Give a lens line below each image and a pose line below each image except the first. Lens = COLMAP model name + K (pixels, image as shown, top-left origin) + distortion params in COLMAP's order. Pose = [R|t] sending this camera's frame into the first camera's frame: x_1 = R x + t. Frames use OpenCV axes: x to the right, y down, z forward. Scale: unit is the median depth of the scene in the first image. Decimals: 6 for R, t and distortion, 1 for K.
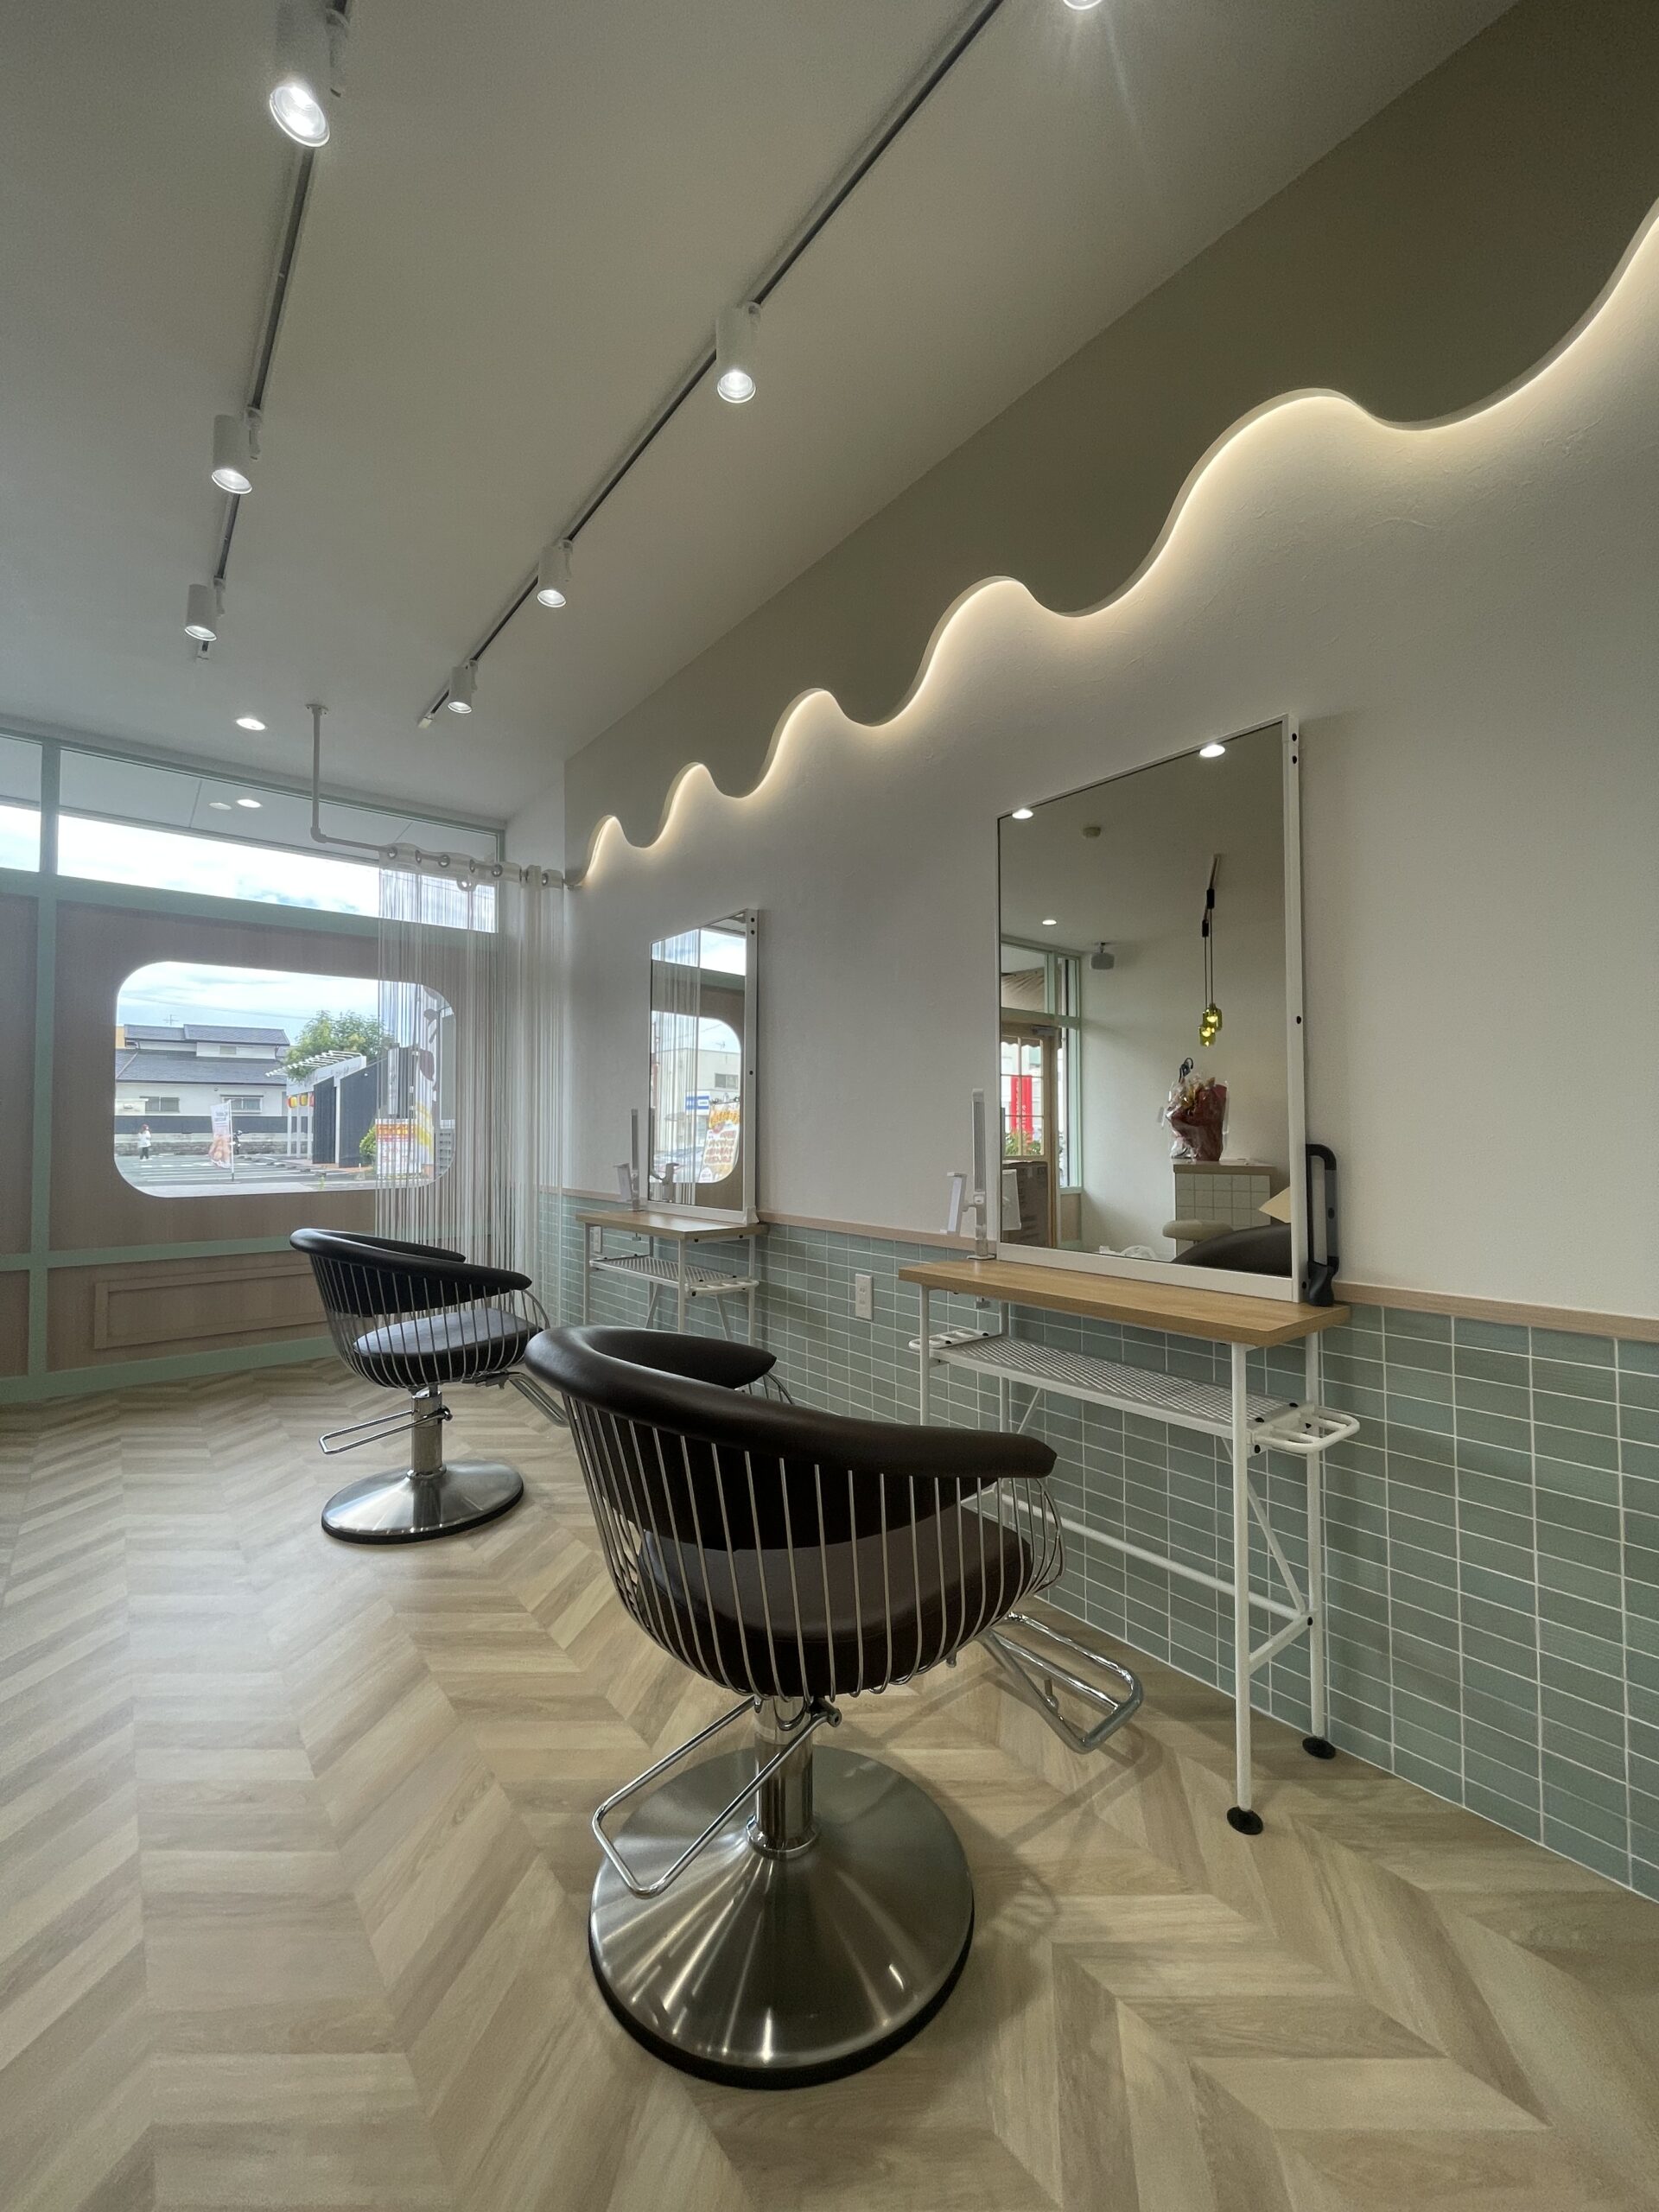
lens RADIAL K [[897.7, 0, 830.5], [0, 897.7, 1118.8], [0, 0, 1]] dist [-0.000262, -0.000202]
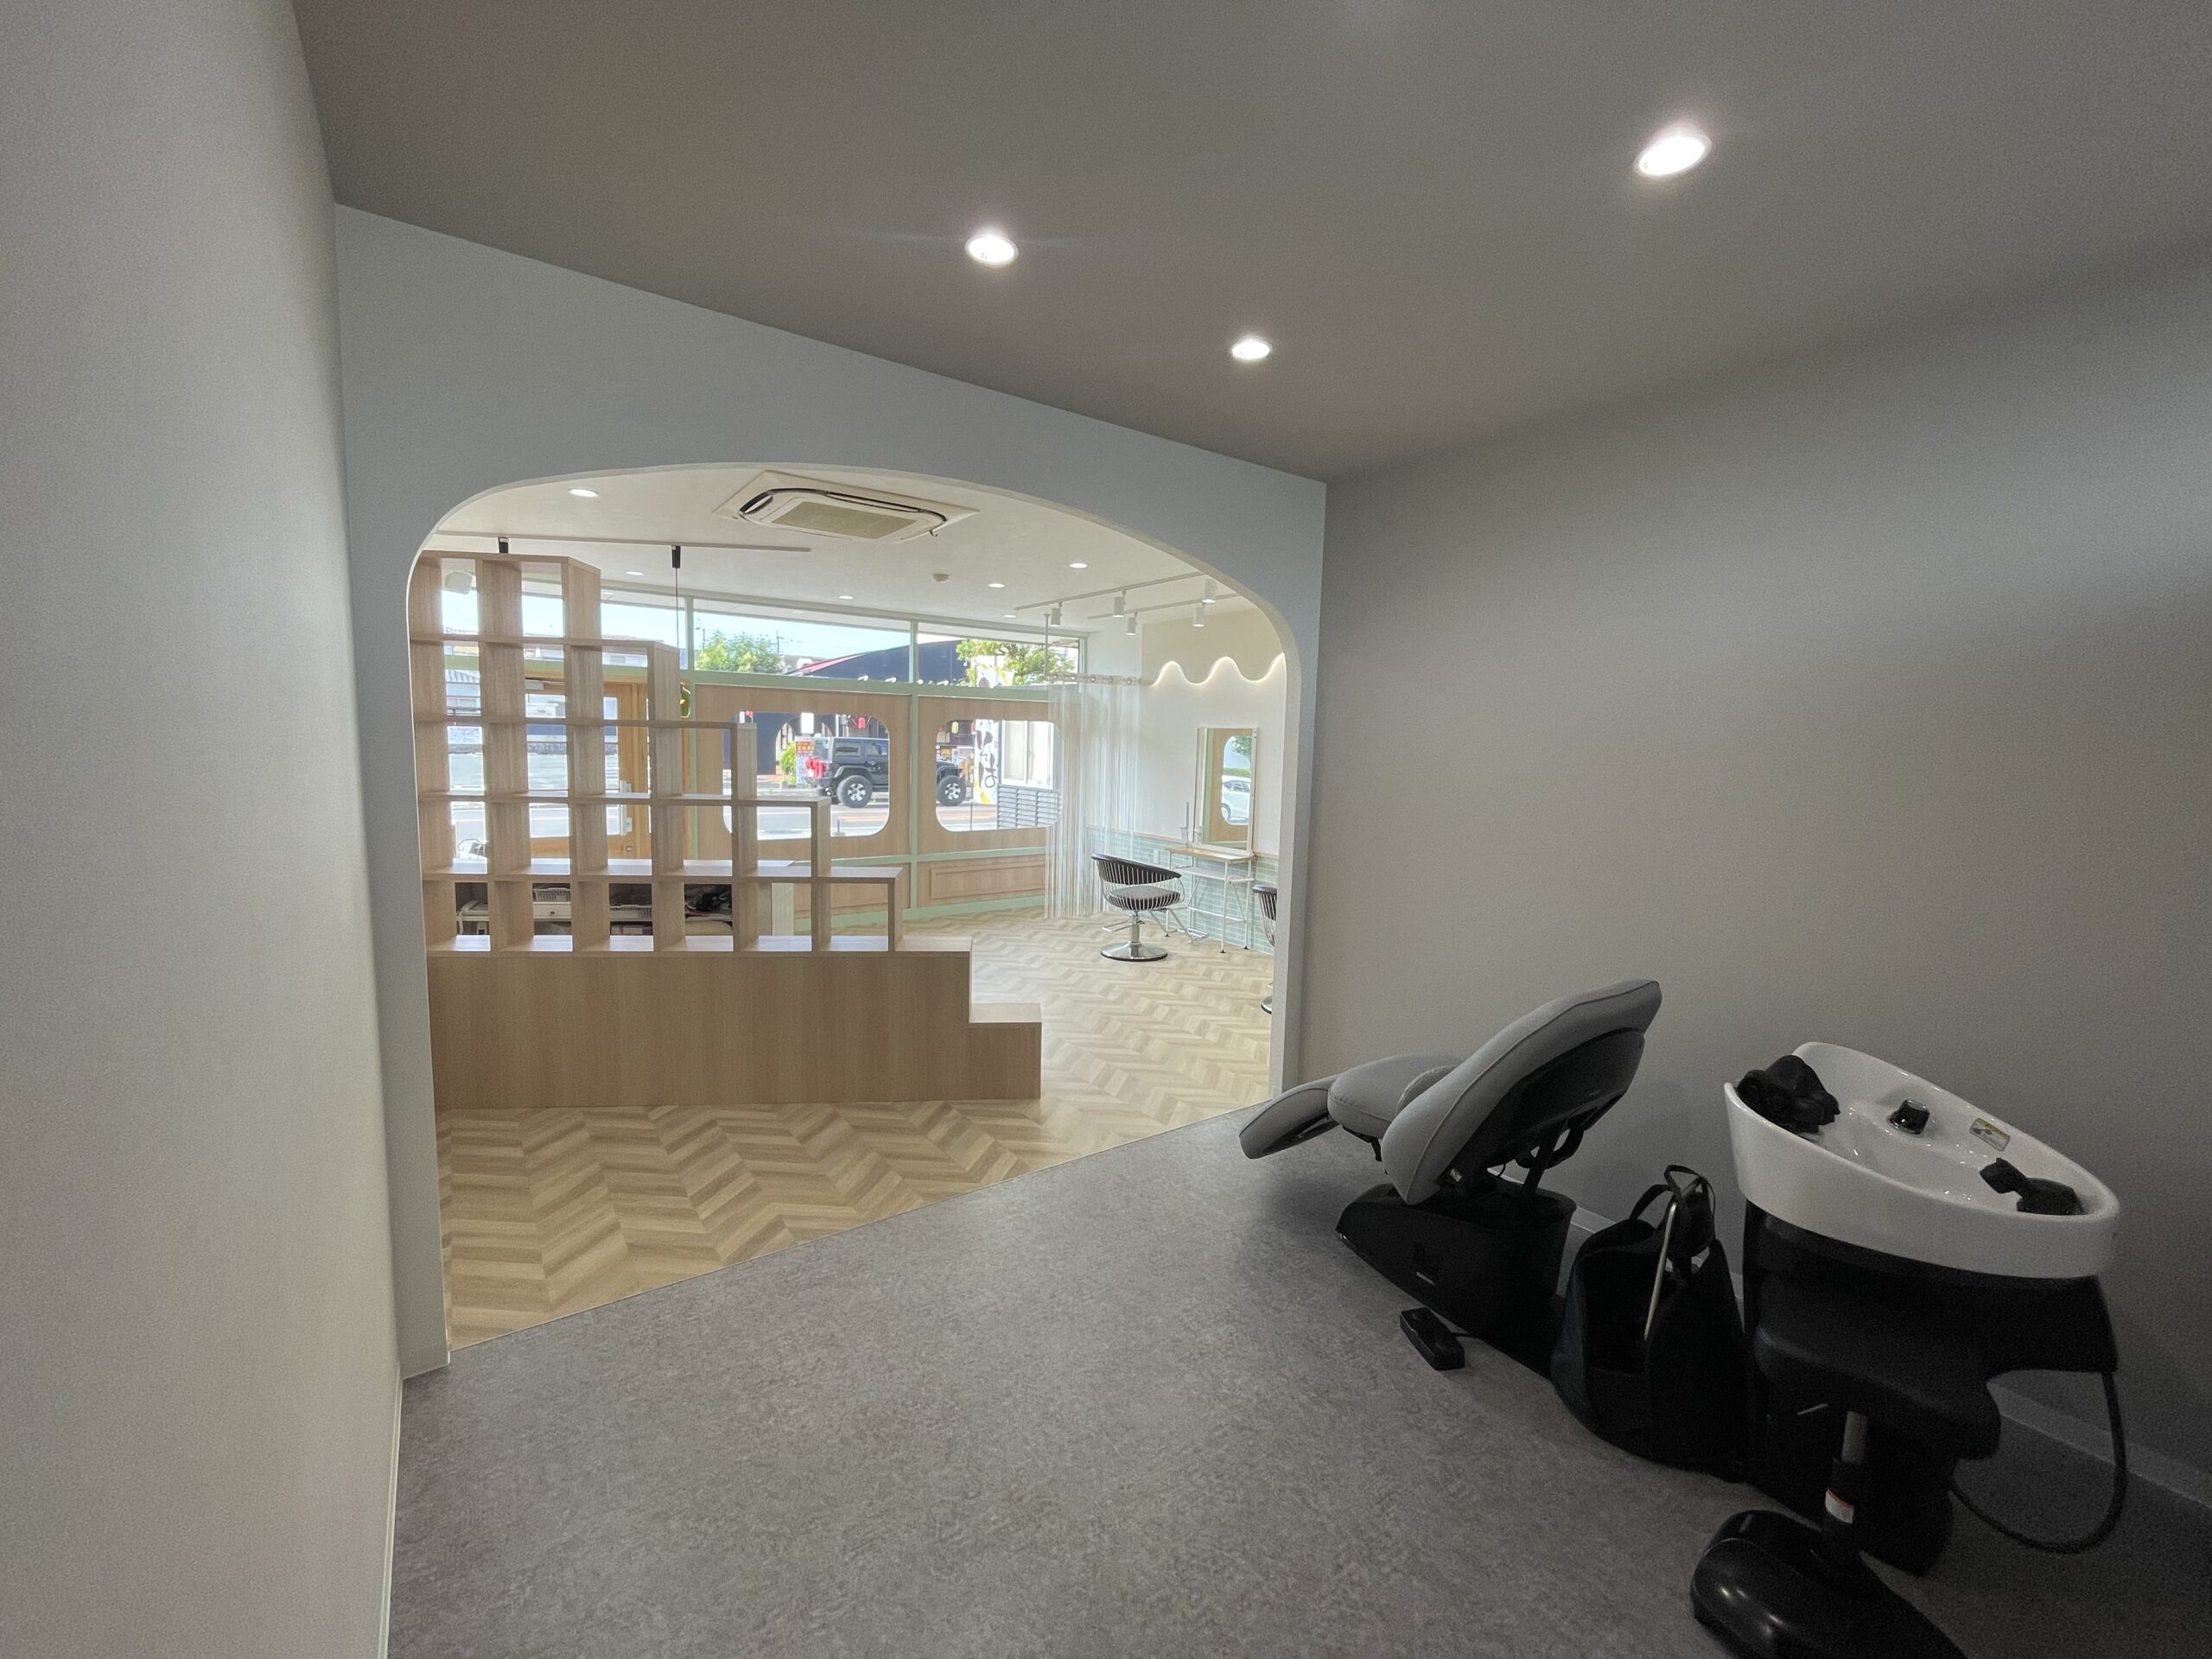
lens RADIAL K [[897.7, 0, 1104.4], [0, 897.7, 825.6], [0, 0, 1]] dist [-0.000262, -0.000202]
pose [[0.998418, 0.034272, -0.044565, -0.381553], [-0.029123, 0.993343, 0.111451, -0.233951], [0.048088, -0.109977, 0.992770, -1.491374]]
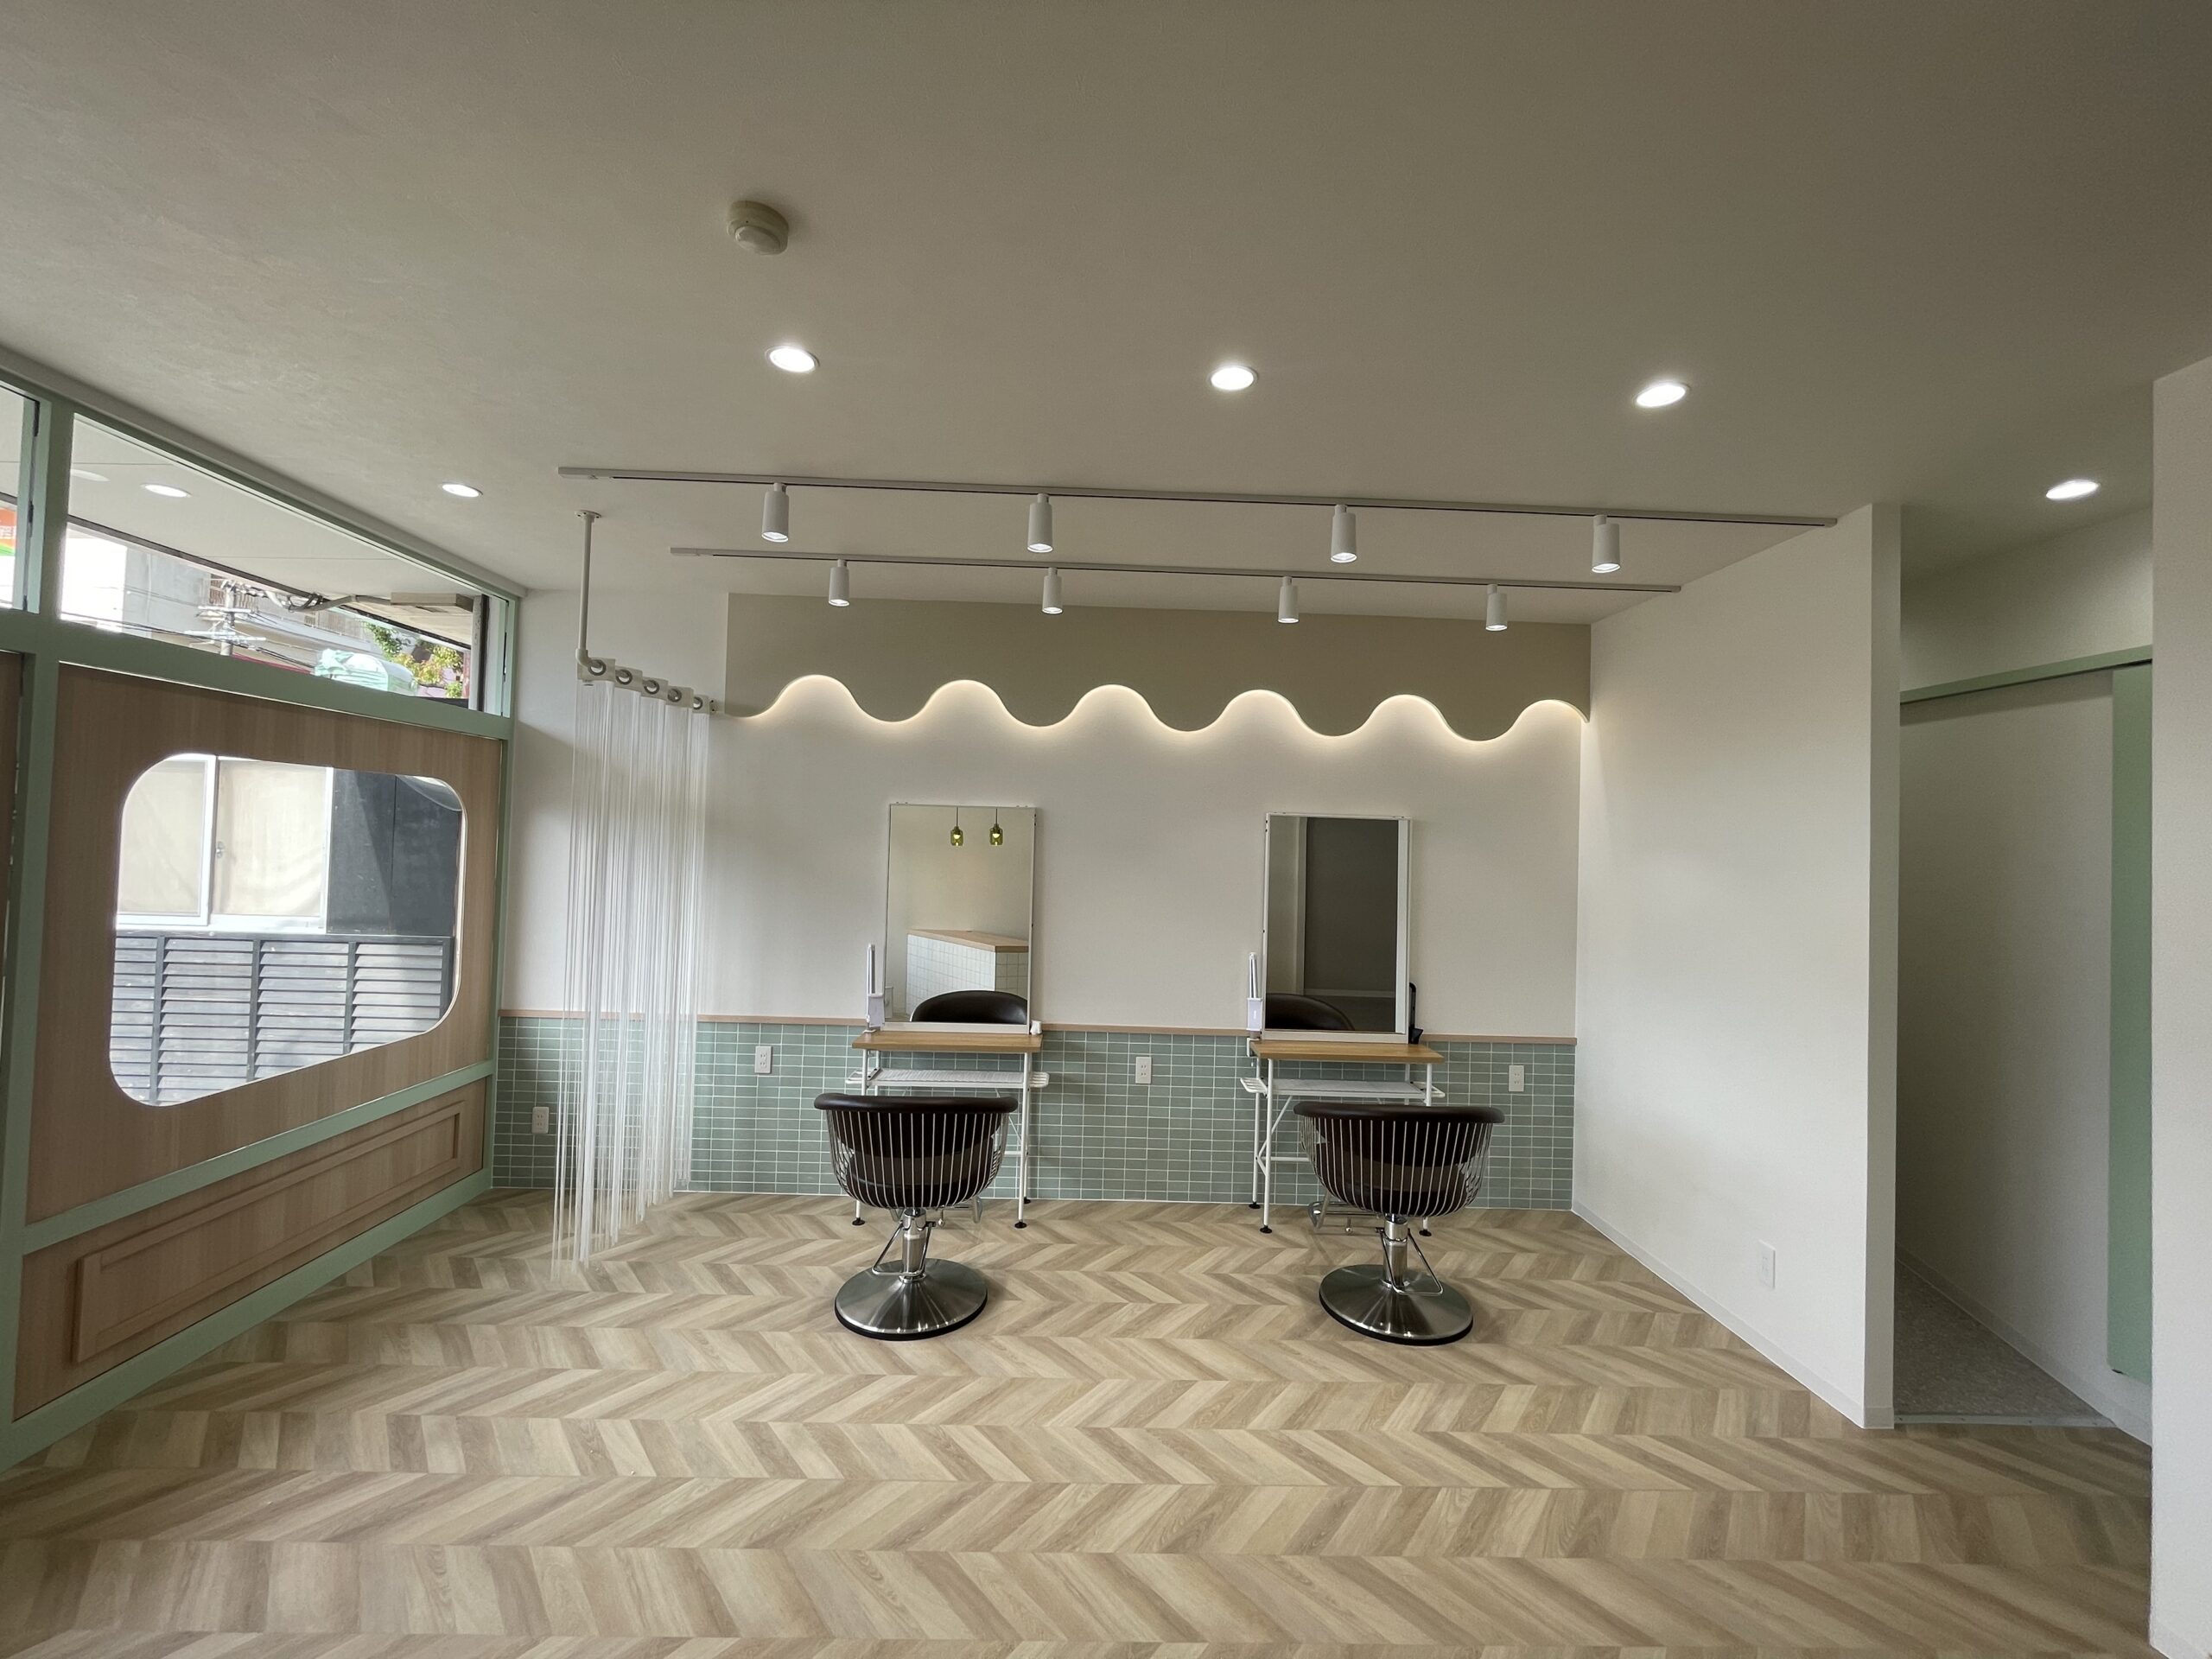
lens RADIAL K [[897.7, 0, 1104.4], [0, 897.7, 825.6], [0, 0, 1]] dist [-0.000262, -0.000202]
pose [[0.611584, 0.039413, 0.790197, -1.143186], [-0.044049, 0.998906, -0.015731, -0.190659], [-0.789952, -0.025187, 0.612651, 0.047387]]
